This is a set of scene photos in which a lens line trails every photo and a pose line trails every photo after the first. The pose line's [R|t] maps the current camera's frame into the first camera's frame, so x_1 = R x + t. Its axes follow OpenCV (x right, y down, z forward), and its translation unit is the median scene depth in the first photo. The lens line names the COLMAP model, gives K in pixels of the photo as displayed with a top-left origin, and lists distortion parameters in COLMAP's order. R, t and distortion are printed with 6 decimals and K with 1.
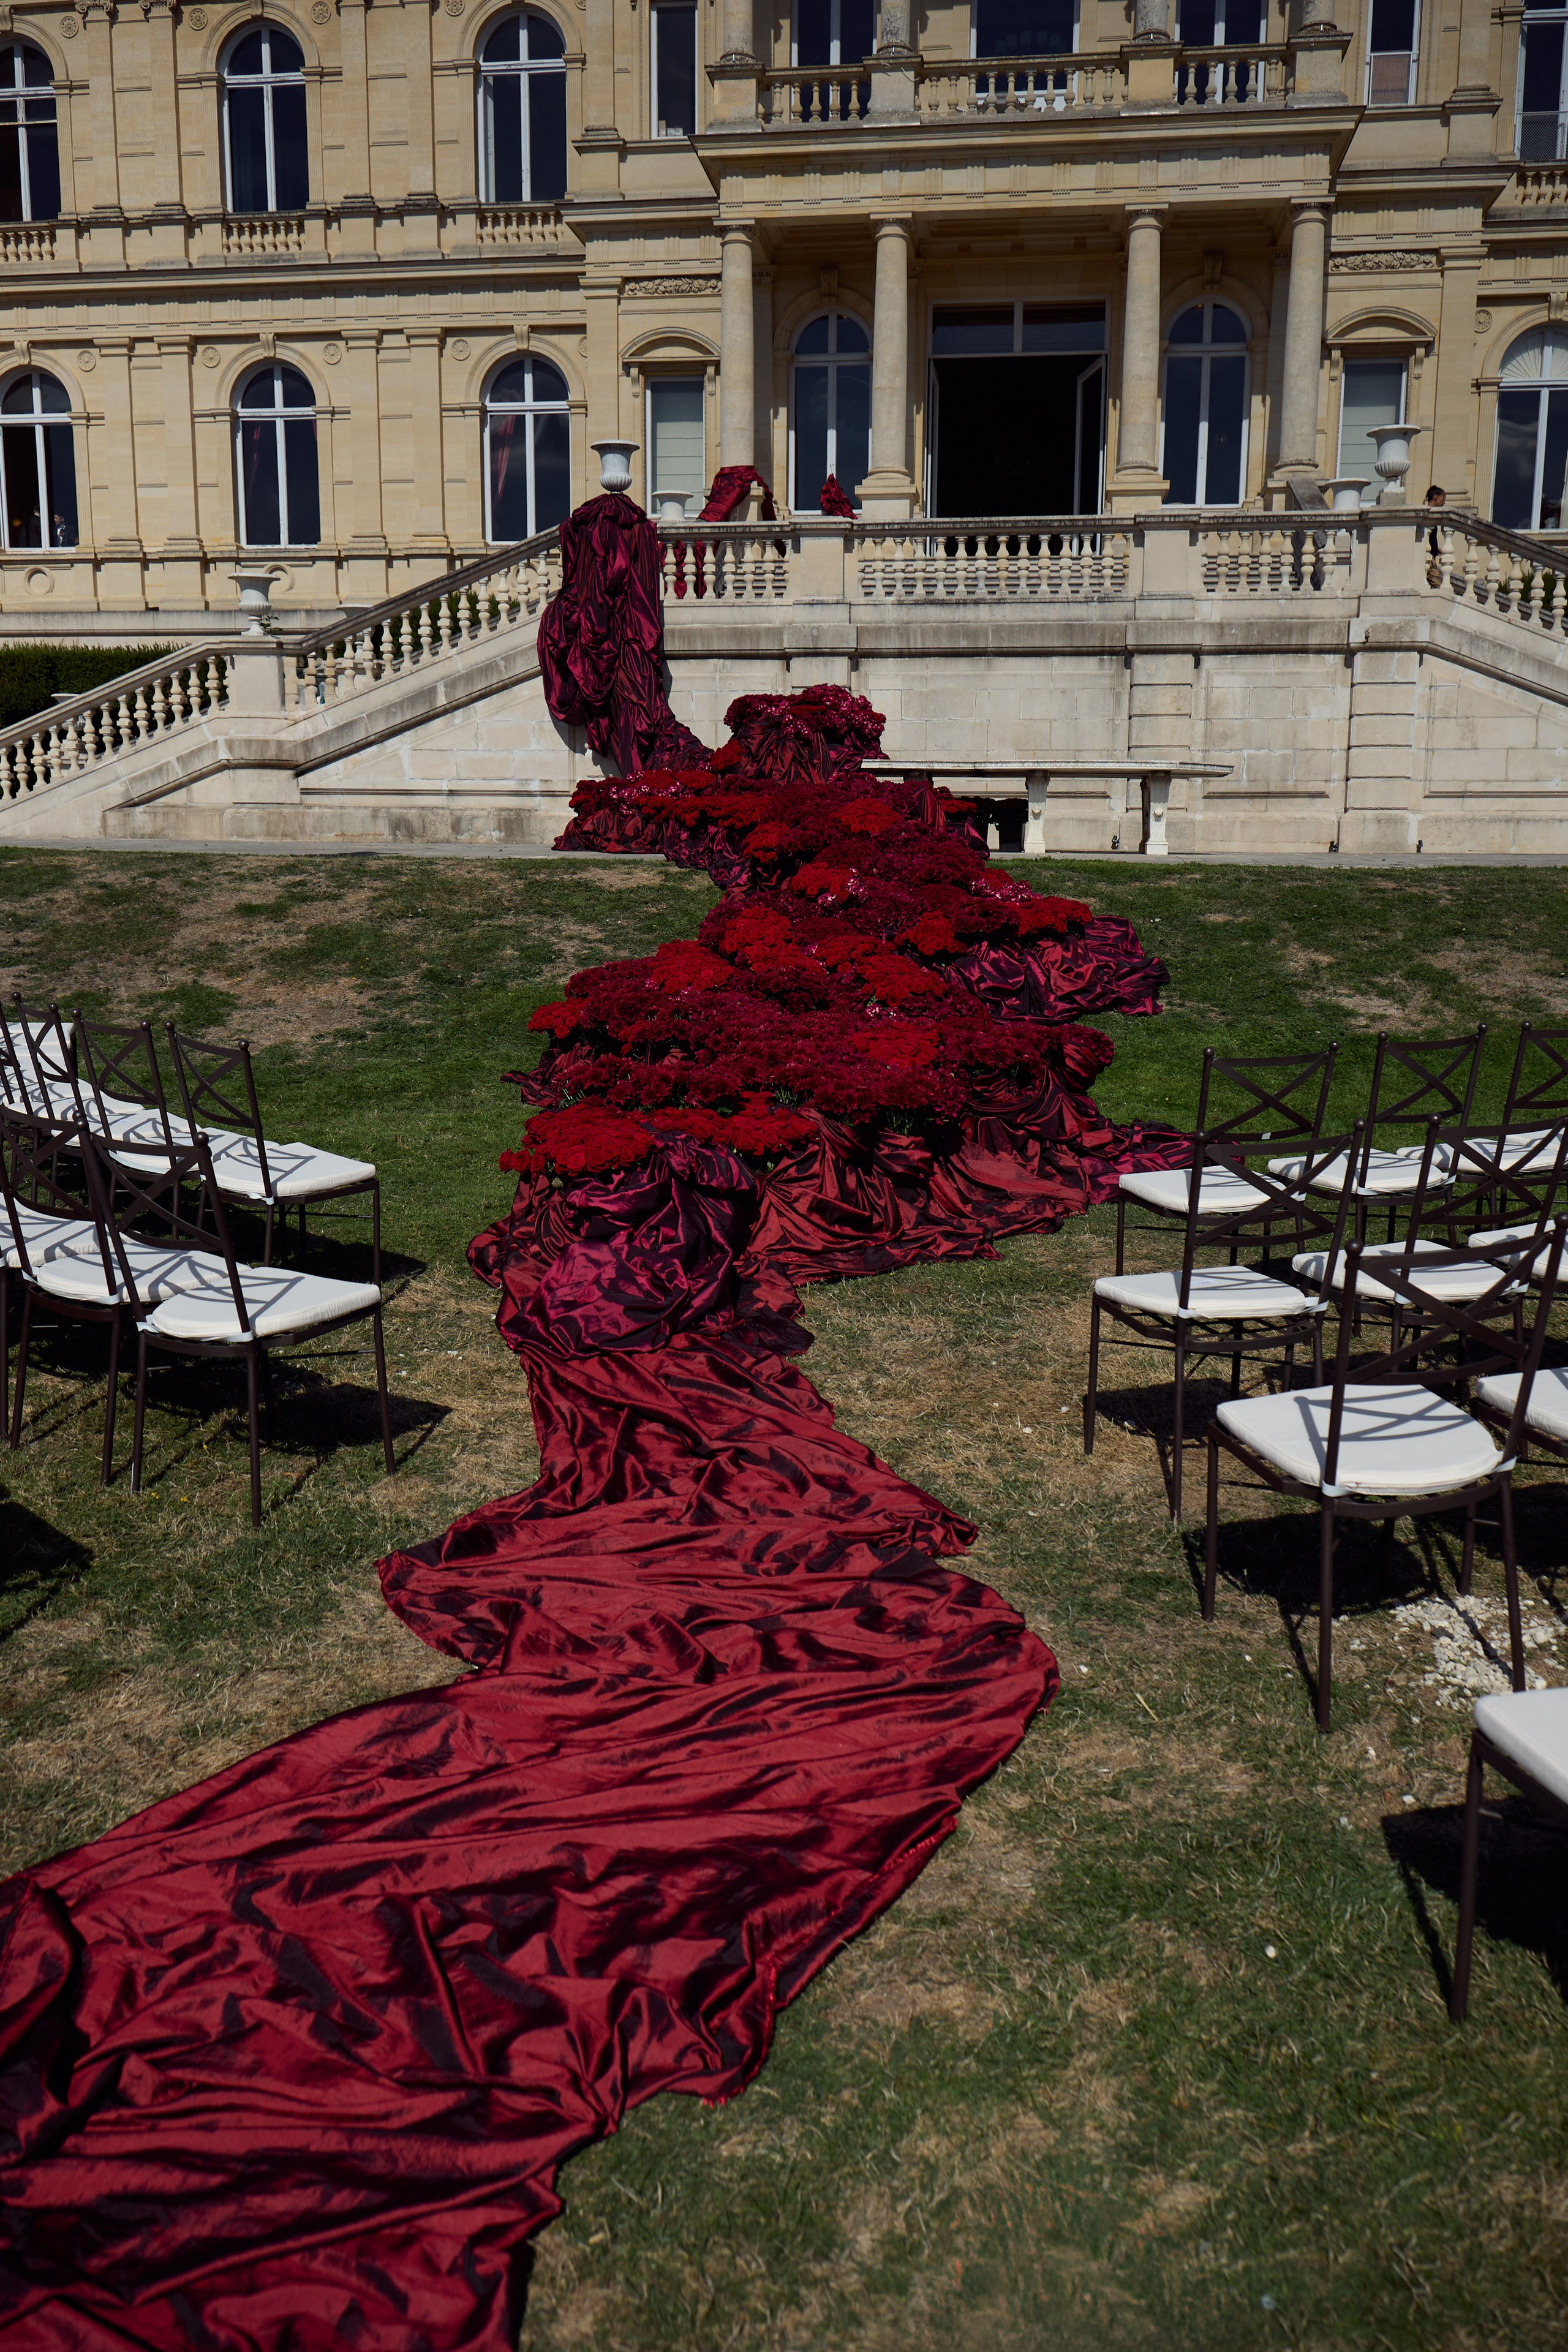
lens RADIAL K [[2328.9, 0, 745.0], [0, 2328.9, 1277.5], [0, 0, 1]] dist [-0.012288, 0.000000]
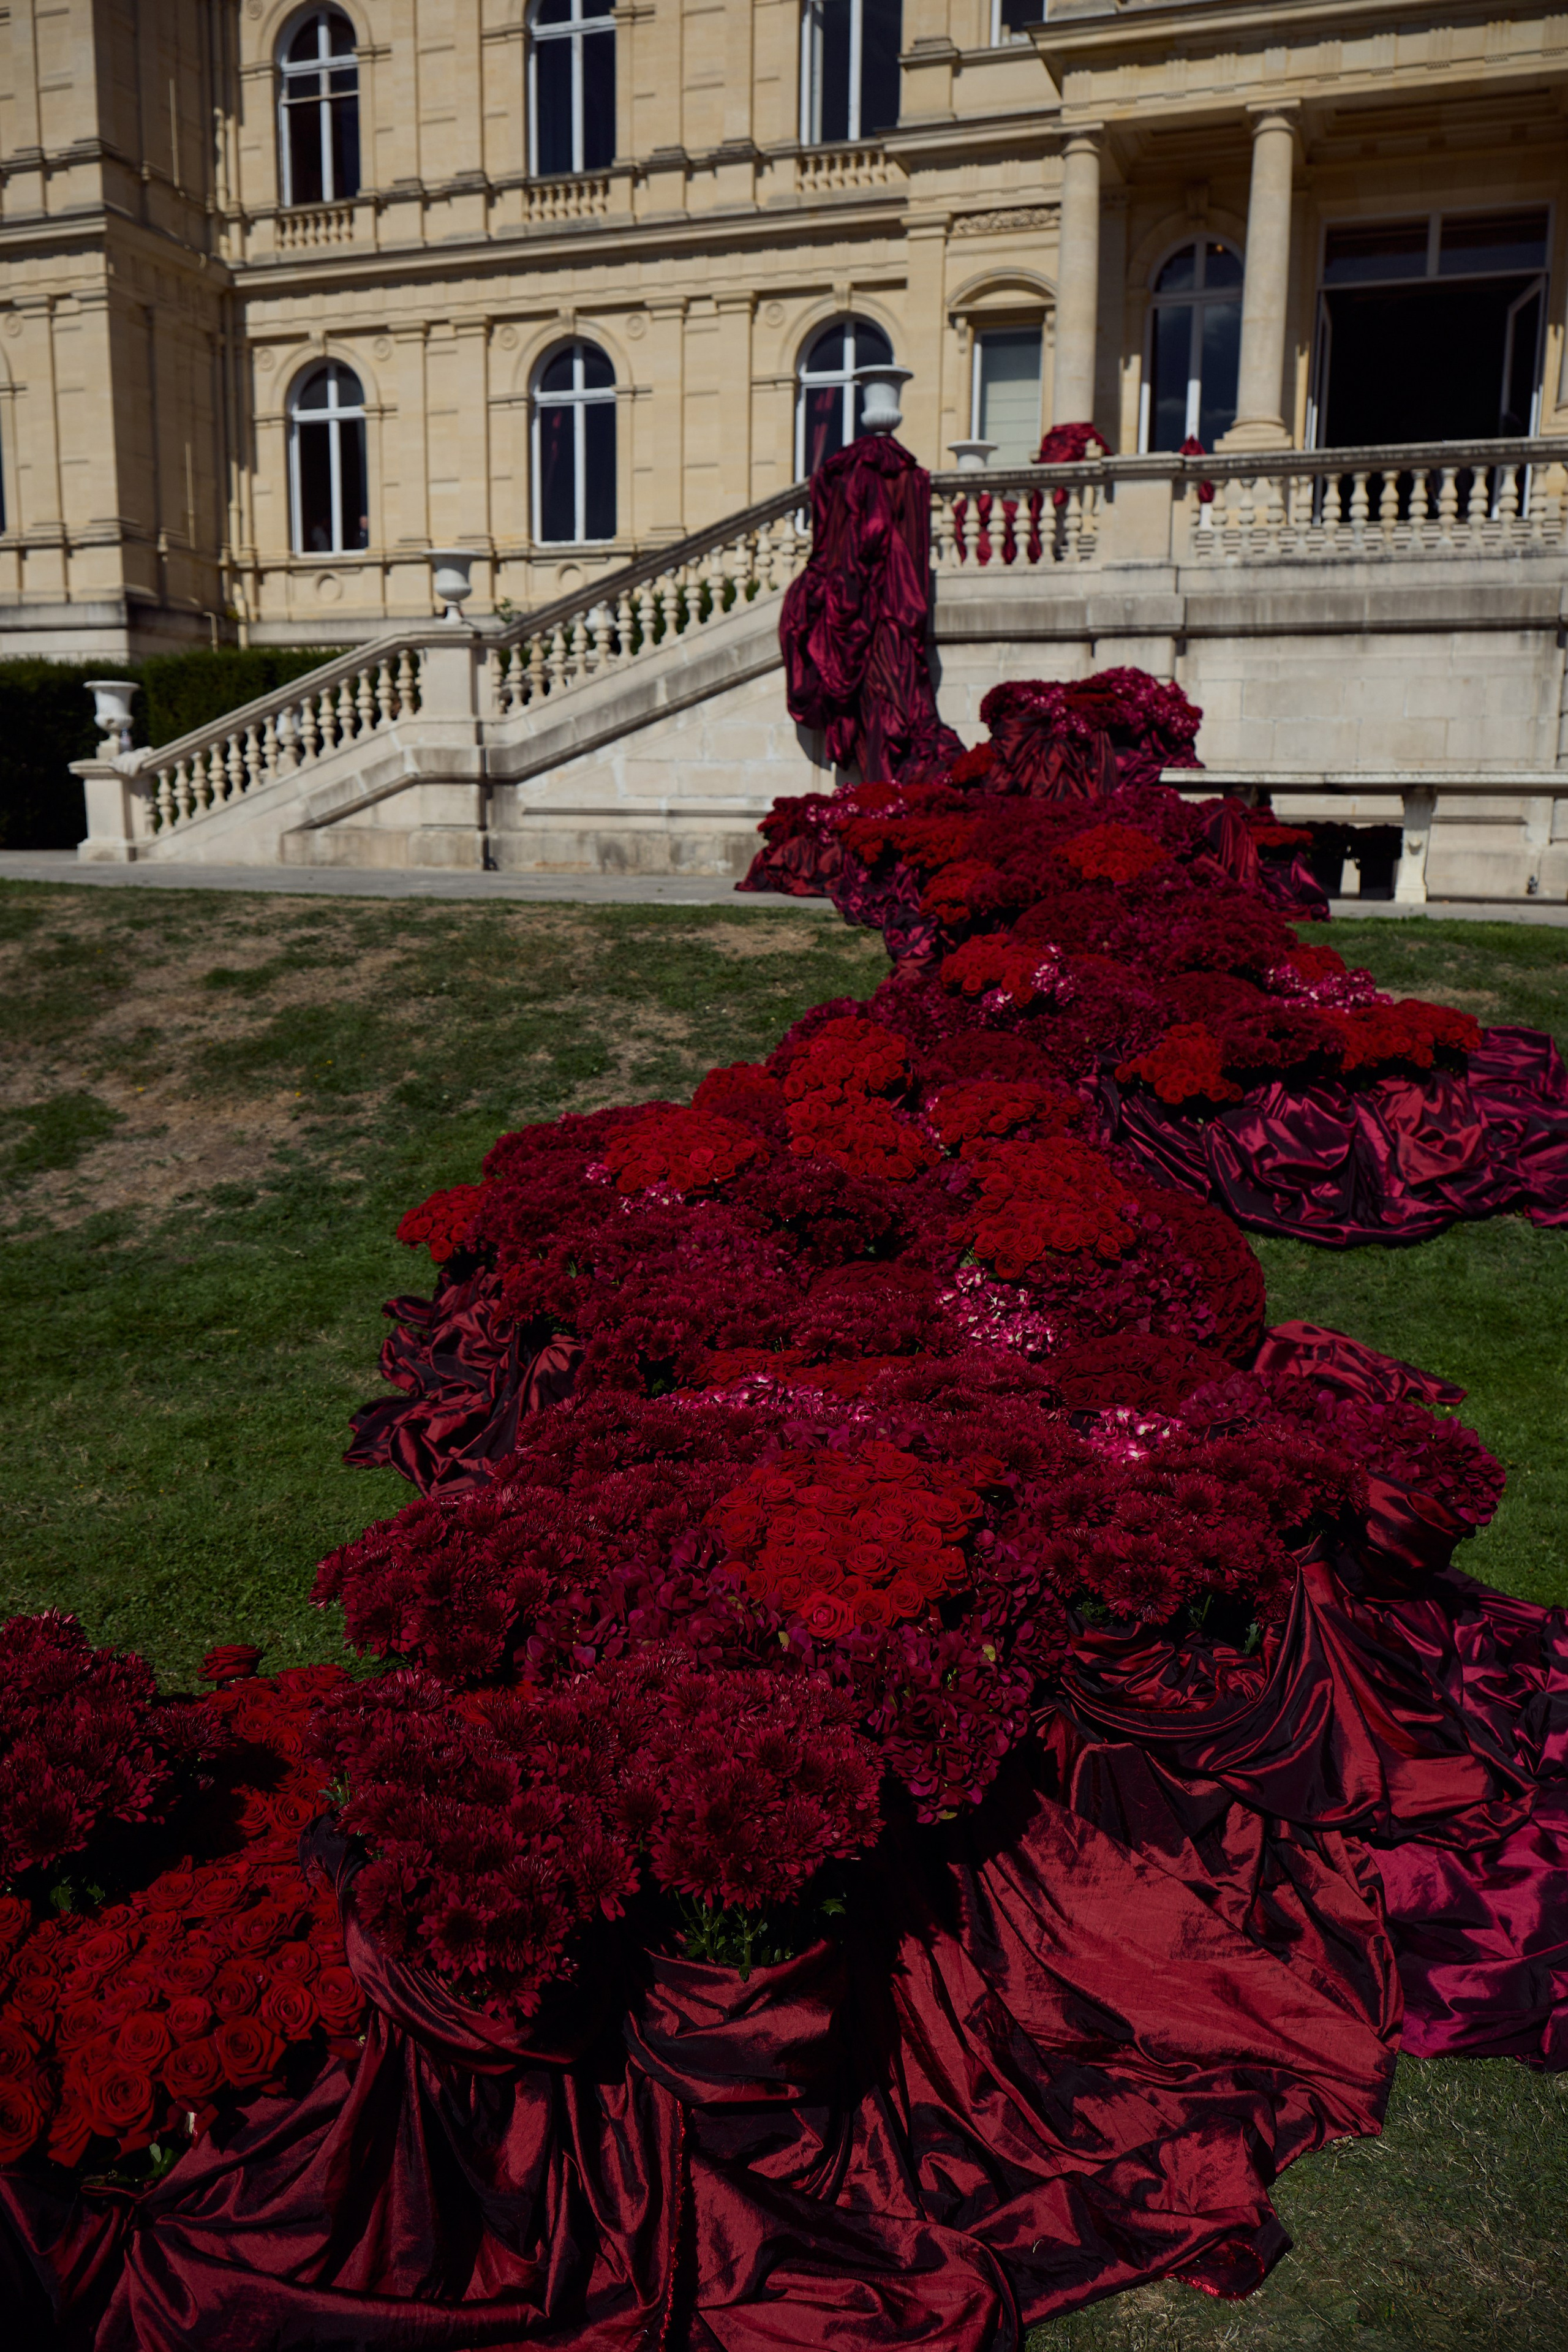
lens RADIAL K [[2066.4, 0, 711.1], [0, 2066.4, 1245.1], [0, 0, 1]] dist [-0.042293, 0.036806]
pose [[0.976048, 0.047295, -0.212353, 0.046890], [-0.047247, 0.998869, 0.005305, -0.061766], [0.212364, 0.004855, 0.977179, 0.297646]]
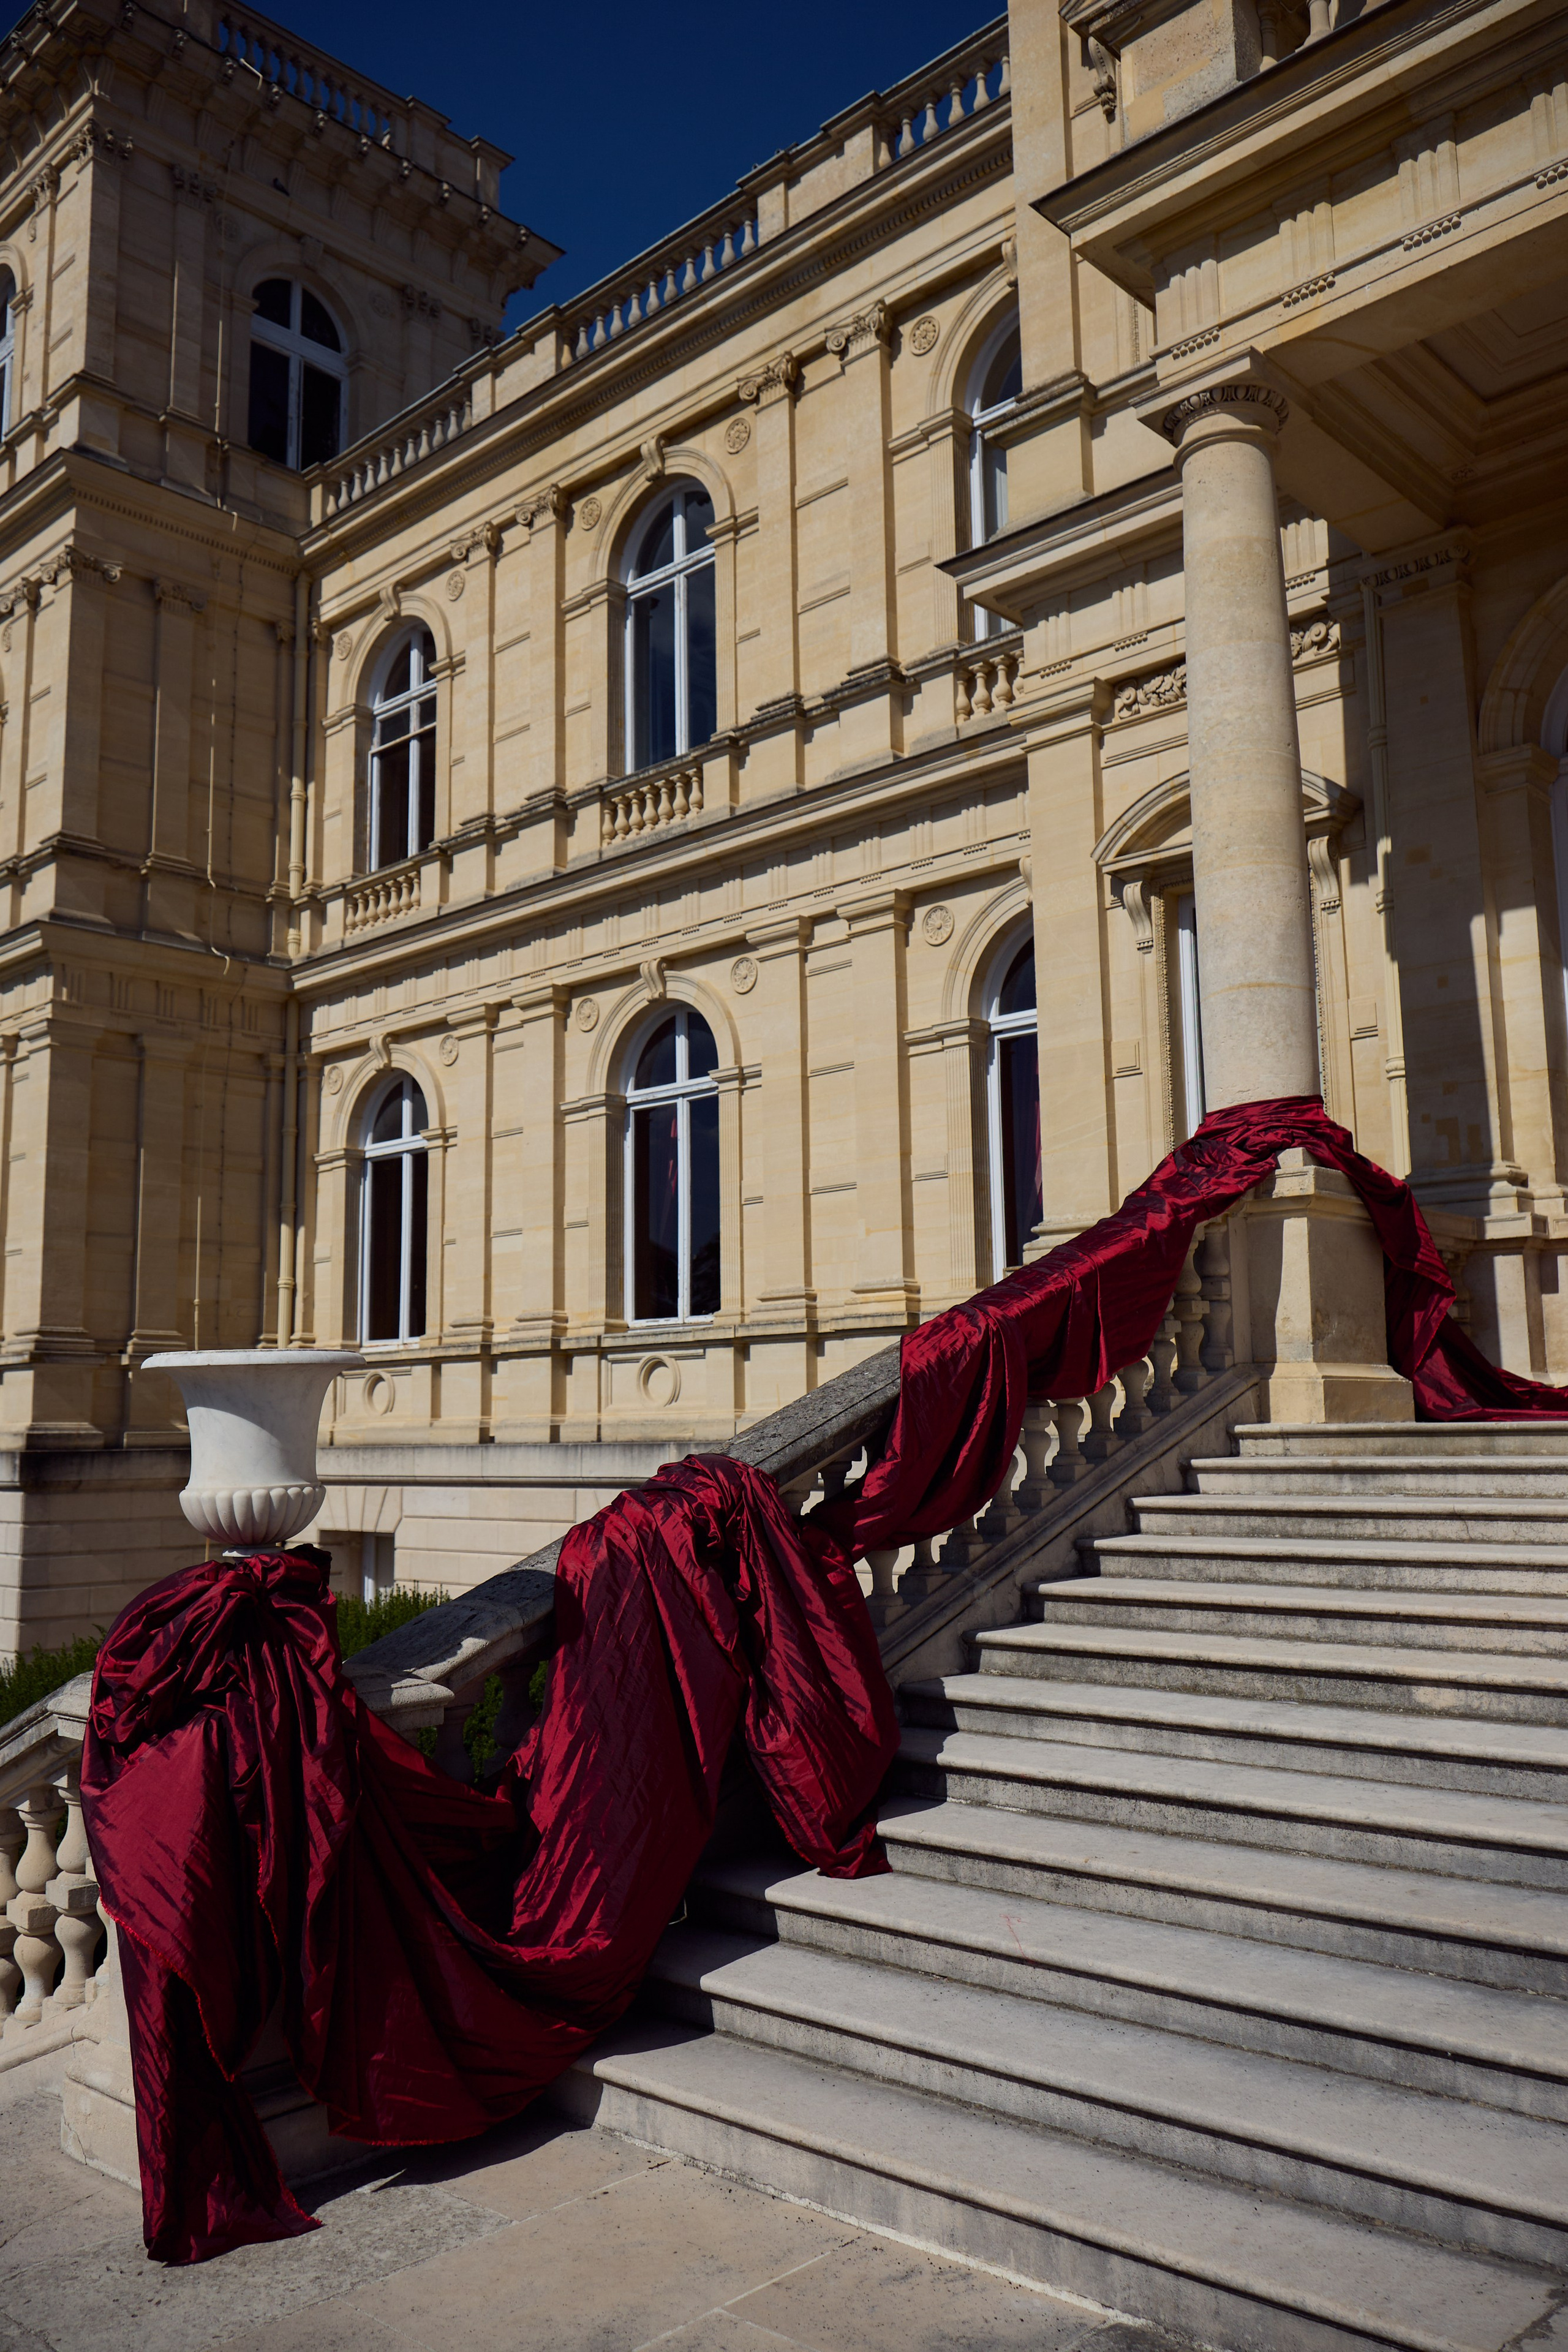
lens RADIAL K [[1864.2, 0, 737.8], [0, 1864.2, 1196.7], [0, 0, 1]] dist [-0.056261, 0.001055]
pose [[0.799638, -0.092530, -0.593311, 0.096245], [-0.088334, 0.959181, -0.268642, -0.297309], [0.593950, 0.267226, 0.758824, 0.878917]]
